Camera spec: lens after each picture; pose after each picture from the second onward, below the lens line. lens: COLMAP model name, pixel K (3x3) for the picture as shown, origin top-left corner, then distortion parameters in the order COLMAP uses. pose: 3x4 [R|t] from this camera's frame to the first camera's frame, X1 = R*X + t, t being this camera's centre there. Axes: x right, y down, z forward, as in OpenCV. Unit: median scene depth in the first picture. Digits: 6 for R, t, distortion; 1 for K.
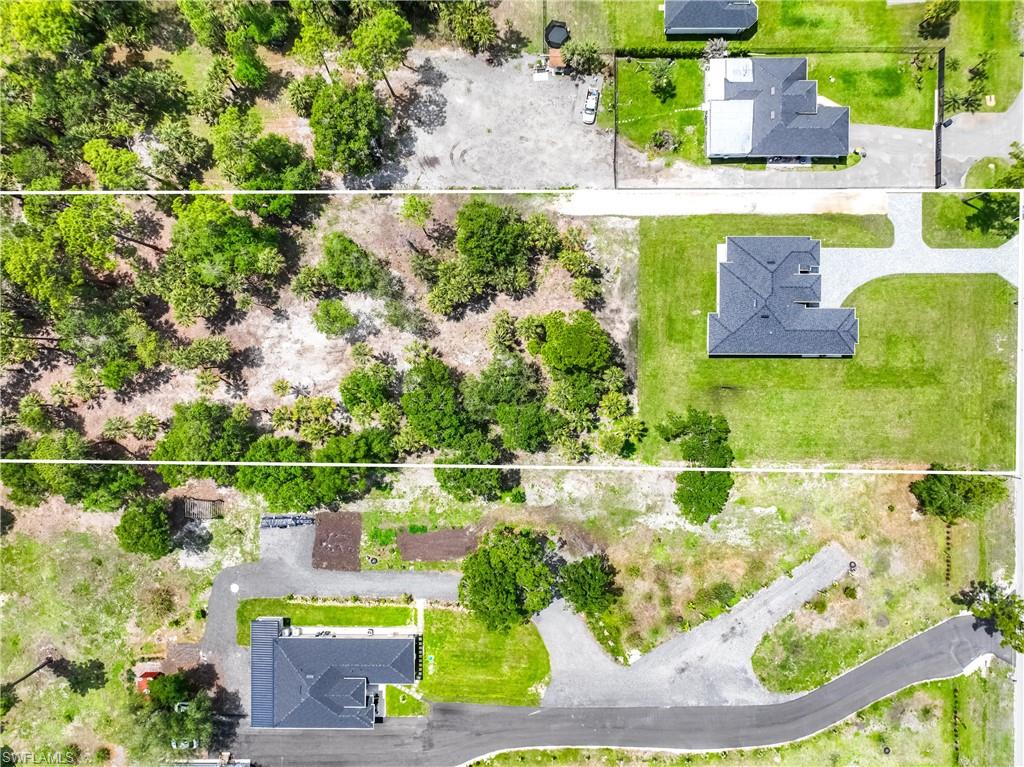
lens RADIAL K [[717.8, 0, 512.0], [0, 717.8, 383.5], [0, 0, 1]] dist [0.003272, 0.012580]
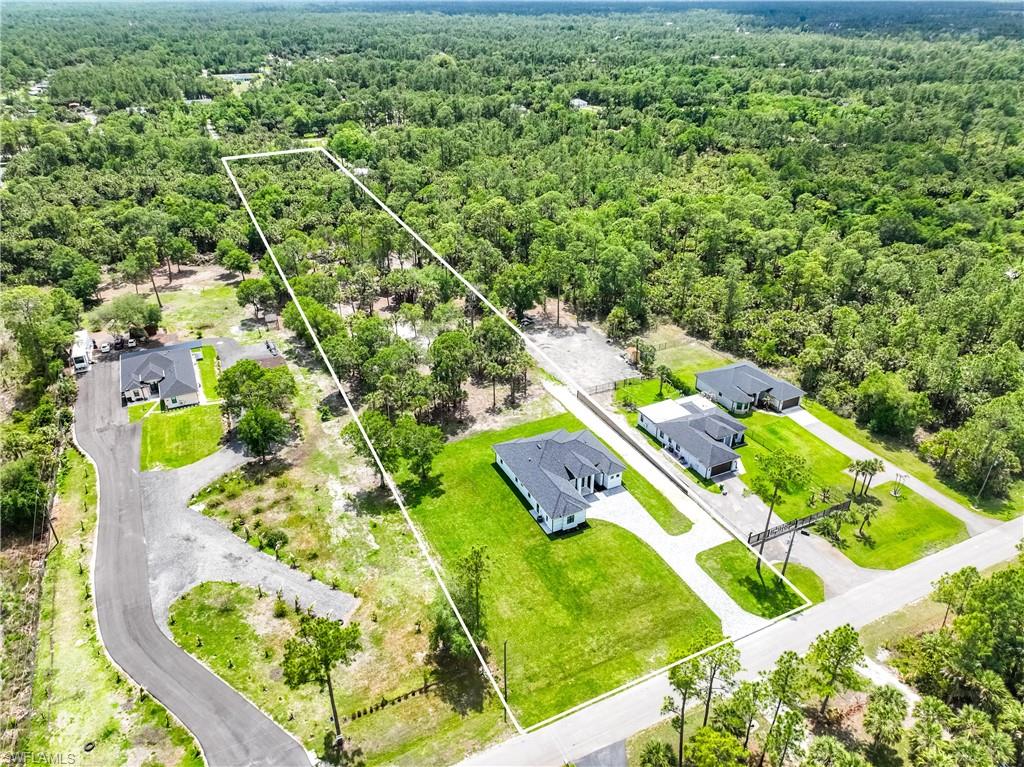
lens RADIAL K [[717.8, 0, 512.0], [0, 717.8, 383.5], [0, 0, 1]] dist [0.003272, 0.012580]
pose [[0.439117, 0.436727, -0.785141, 1.106122], [-0.898328, 0.200304, -0.391004, 0.345464], [-0.013495, 0.877011, 0.480281, 0.347650]]
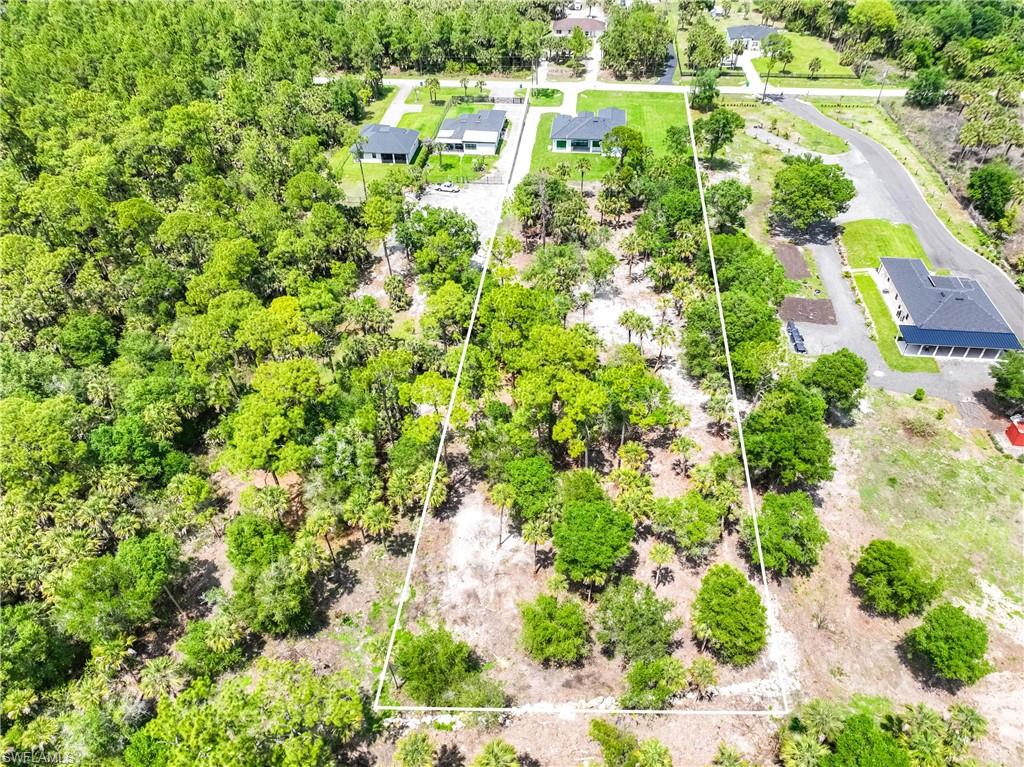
lens RADIAL K [[717.8, 0, 512.0], [0, 717.8, 383.5], [0, 0, 1]] dist [0.003272, 0.012580]
pose [[0.106361, -0.645328, 0.756465, -1.174125], [0.993909, 0.046925, -0.099716, -0.102638], [0.028852, 0.762463, 0.646389, 0.385437]]
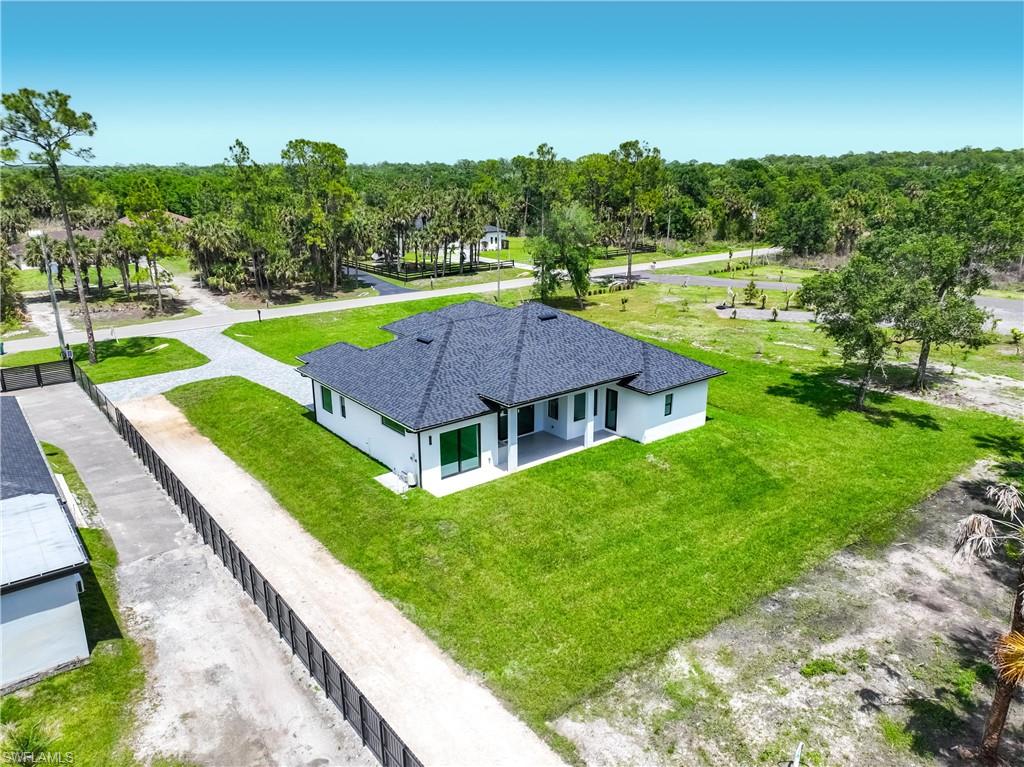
lens RADIAL K [[717.8, 0, 512.0], [0, 717.8, 383.5], [0, 0, 1]] dist [0.003272, 0.012580]
pose [[-0.625240, -0.217311, 0.749567, 0.069235], [0.780178, -0.198551, 0.593211, -0.323941], [0.019916, 0.955695, 0.293683, 0.867722]]
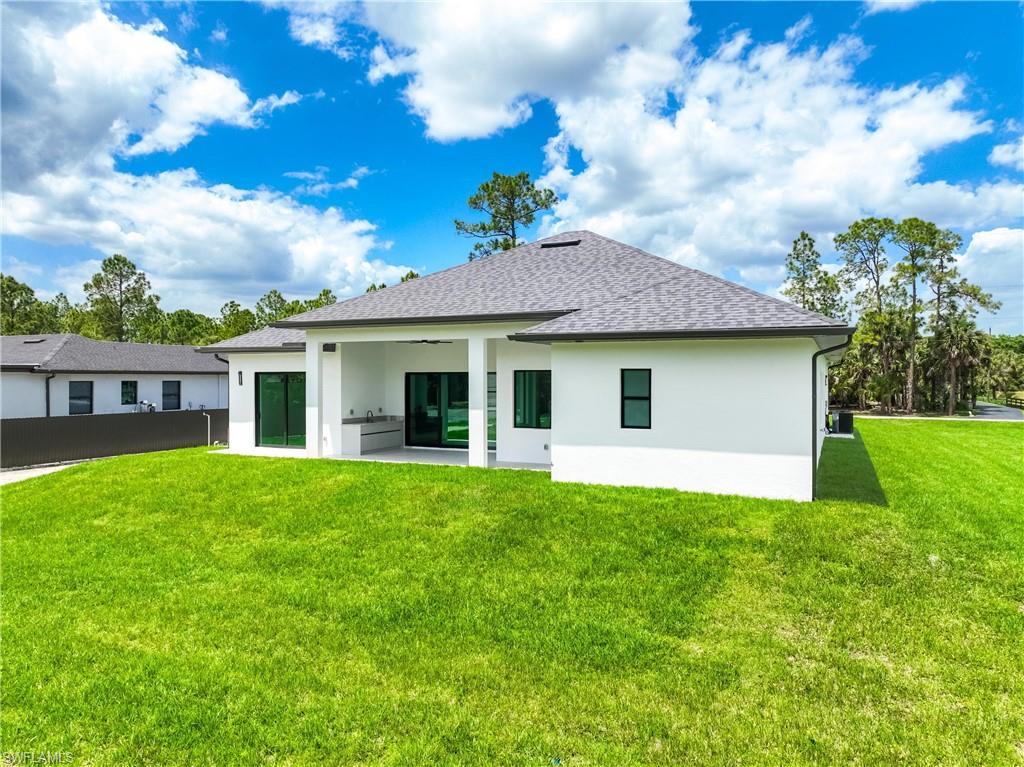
lens RADIAL K [[712.7, 0, 512.0], [0, 712.7, 383.5], [0, 0, 1]] dist [-0.006701, 0.029117]
pose [[0.415484, 0.000359, 0.909601, 0.147219], [0.909529, -0.012675, -0.415446, -0.043586], [0.011380, 0.999920, -0.005593, 0.972606]]
